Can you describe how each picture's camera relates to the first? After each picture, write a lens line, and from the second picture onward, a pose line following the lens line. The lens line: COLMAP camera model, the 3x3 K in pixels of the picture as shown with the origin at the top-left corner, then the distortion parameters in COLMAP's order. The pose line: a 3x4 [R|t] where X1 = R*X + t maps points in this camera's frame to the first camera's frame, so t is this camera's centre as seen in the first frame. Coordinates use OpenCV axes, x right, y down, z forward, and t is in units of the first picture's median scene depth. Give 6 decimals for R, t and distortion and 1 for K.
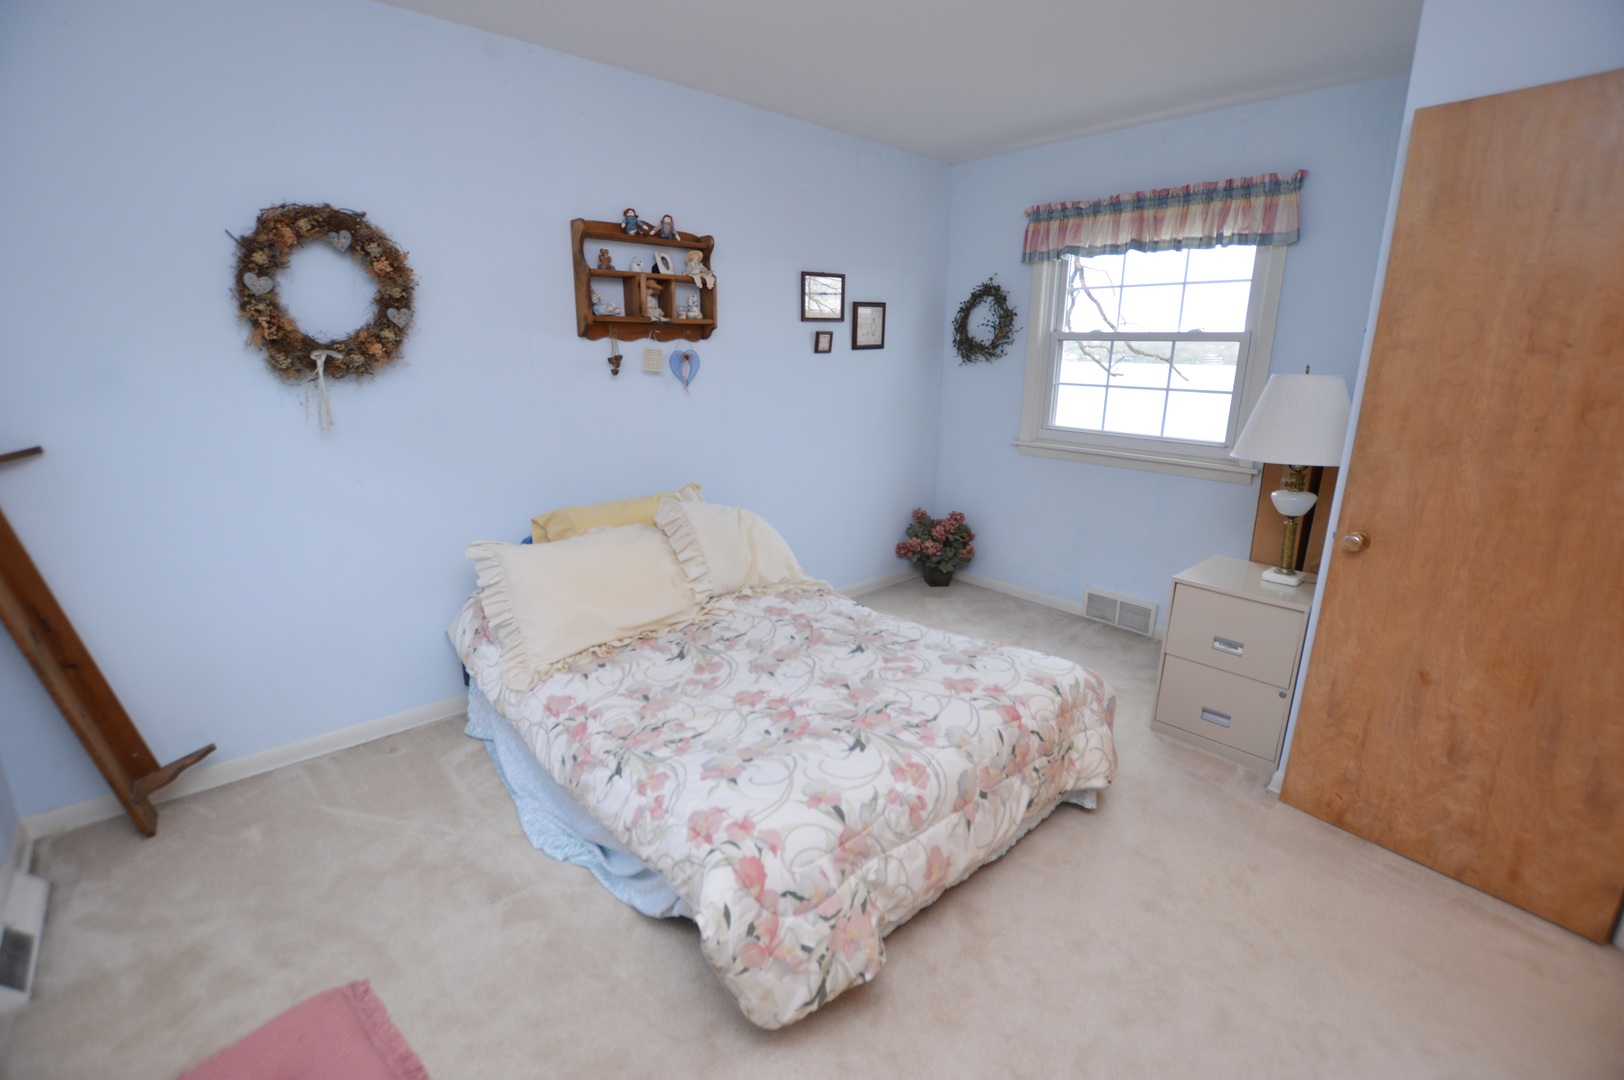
lens RADIAL K [[724.5, 0, 812.0], [0, 724.5, 540.0], [0, 0, 1]] dist [-0.026533, -0.000533]
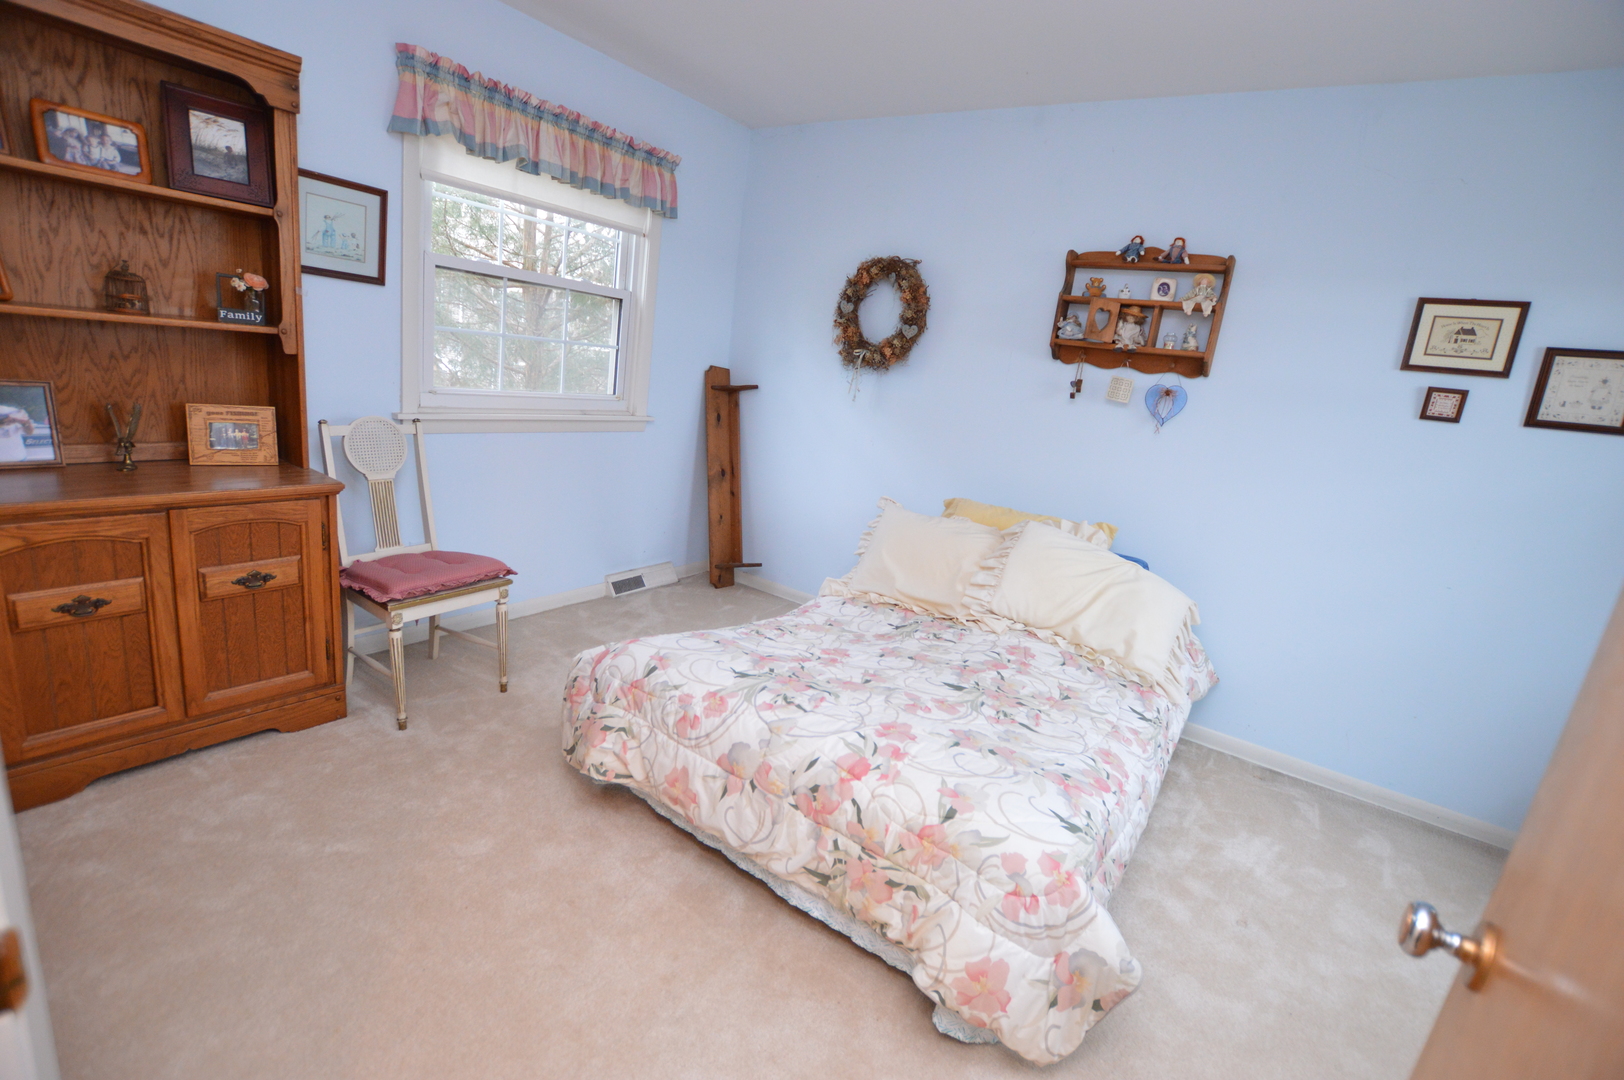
lens RADIAL K [[711.9, 0, 812.0], [0, 711.9, 540.0], [0, 0, 1]] dist [-0.014456, 0.000149]
pose [[0.235411, 0.254693, -0.937930, 0.720178], [-0.365788, 0.917311, 0.157285, -0.077605], [0.900434, 0.306057, 0.309109, 0.475836]]
